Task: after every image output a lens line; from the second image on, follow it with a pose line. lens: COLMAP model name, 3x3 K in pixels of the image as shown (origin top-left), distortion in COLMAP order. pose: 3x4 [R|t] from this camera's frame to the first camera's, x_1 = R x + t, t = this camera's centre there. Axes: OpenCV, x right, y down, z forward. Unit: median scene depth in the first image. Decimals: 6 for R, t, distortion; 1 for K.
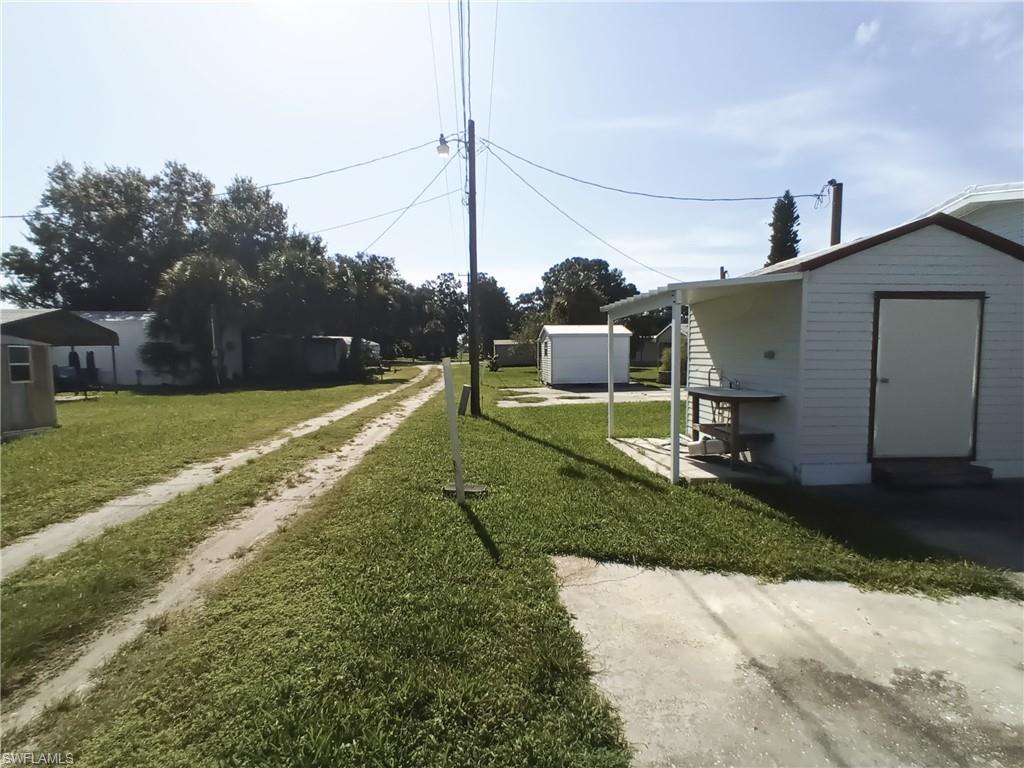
lens RADIAL K [[501.1, 0, 512.0], [0, 501.1, 384.0], [0, 0, 1]] dist [0.010440, -0.005348]
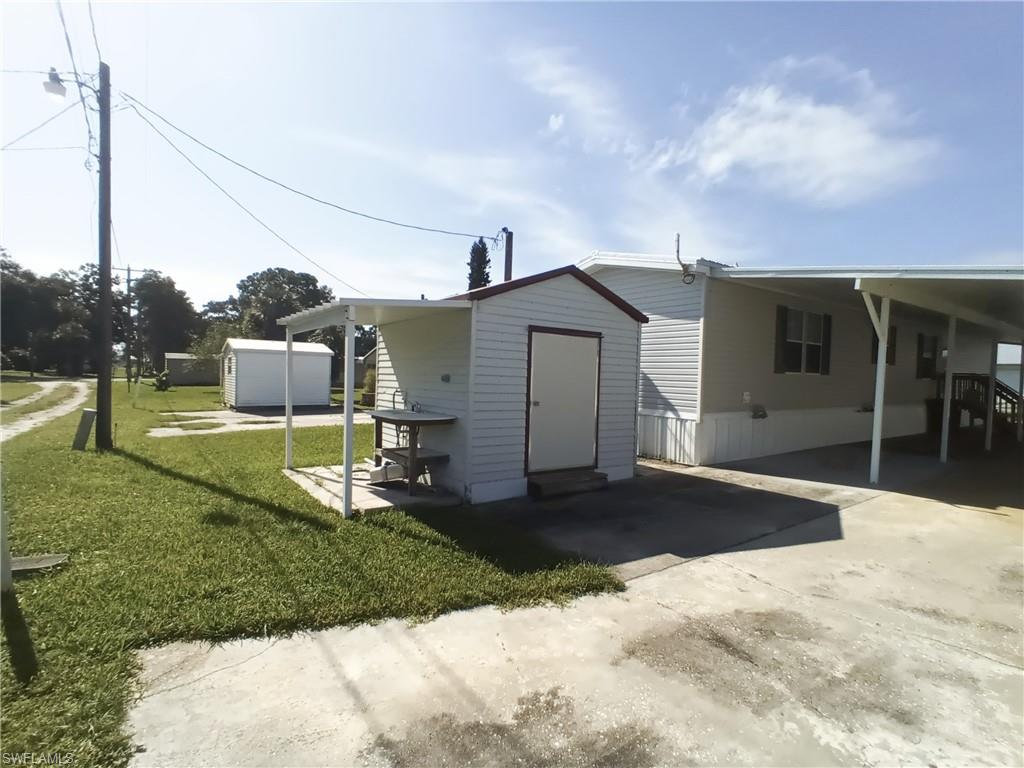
lens RADIAL K [[501.1, 0, 512.0], [0, 501.1, 384.0], [0, 0, 1]] dist [0.010440, -0.005348]
pose [[0.848587, 0.019958, 0.528679, 0.087224], [0.003031, 0.999088, -0.042582, -0.002322], [-0.529047, 0.037737, 0.847753, 0.061127]]
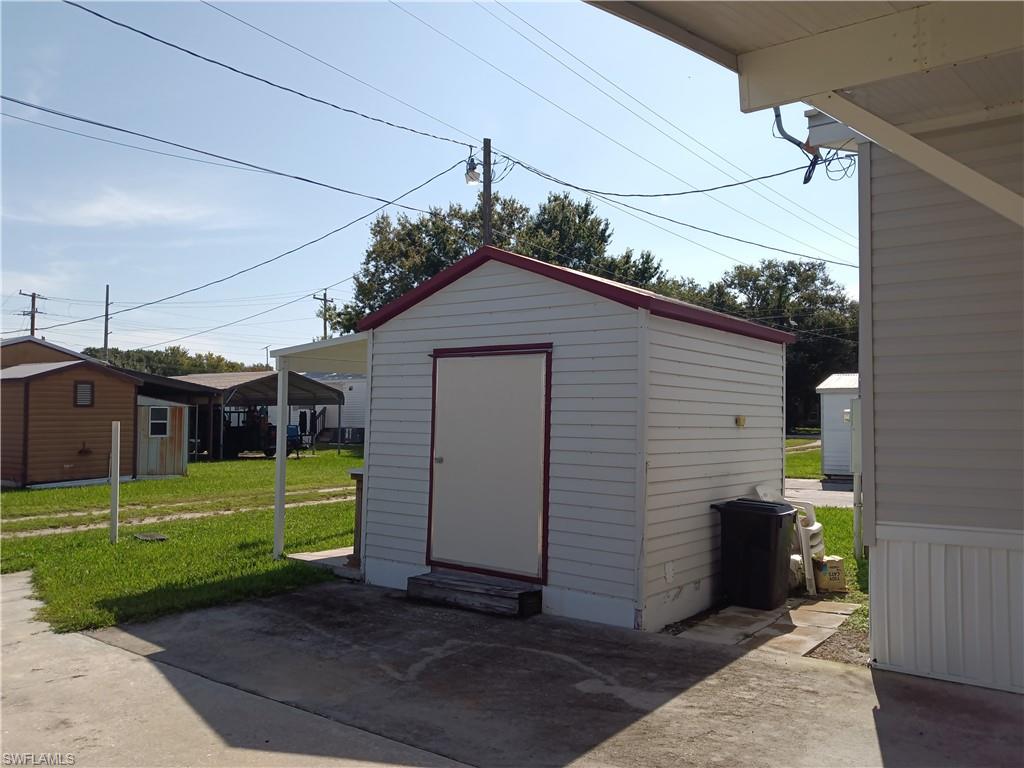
lens RADIAL K [[821.0, 0, 512.0], [0, 821.0, 384.0], [0, 0, 1]] dist [0.057738, -0.109496]
pose [[0.743027, -0.011678, -0.669160, 1.569469], [-0.055200, 0.995372, -0.078665, -0.029481], [0.666981, 0.095387, 0.738943, 0.110696]]
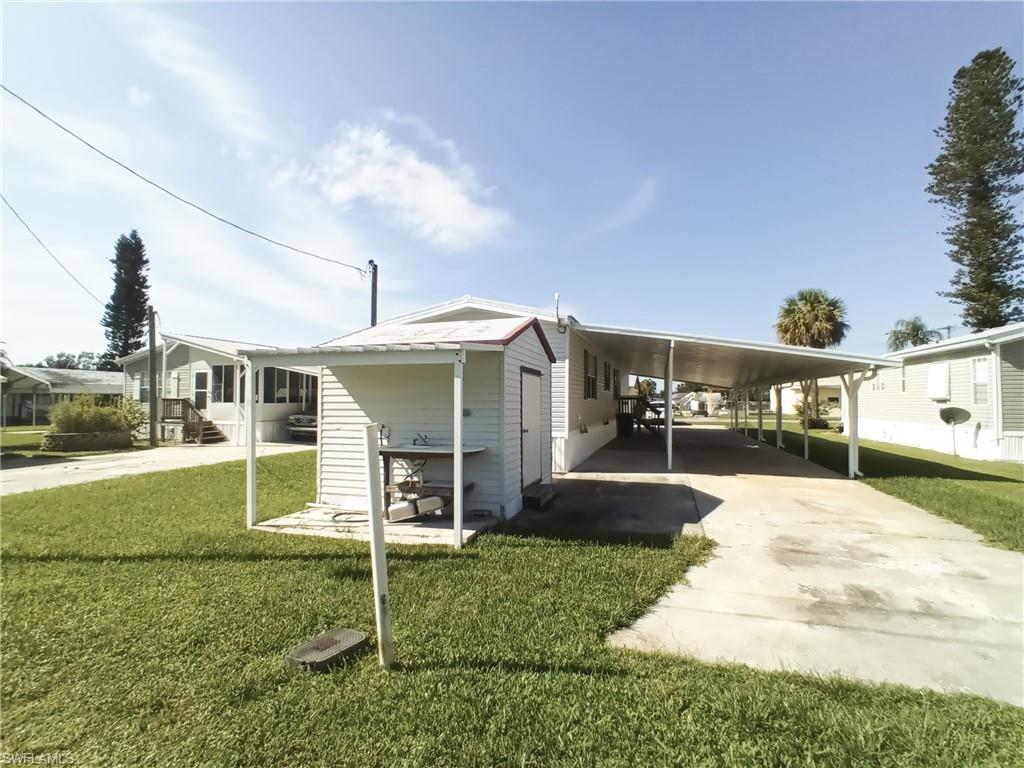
lens RADIAL K [[501.1, 0, 512.0], [0, 501.1, 384.0], [0, 0, 1]] dist [0.010440, -0.005348]
pose [[0.355530, 0.043115, 0.933670, -0.516738], [0.055531, 0.996196, -0.067148, -0.041166], [-0.933014, 0.075721, 0.351783, 0.507524]]
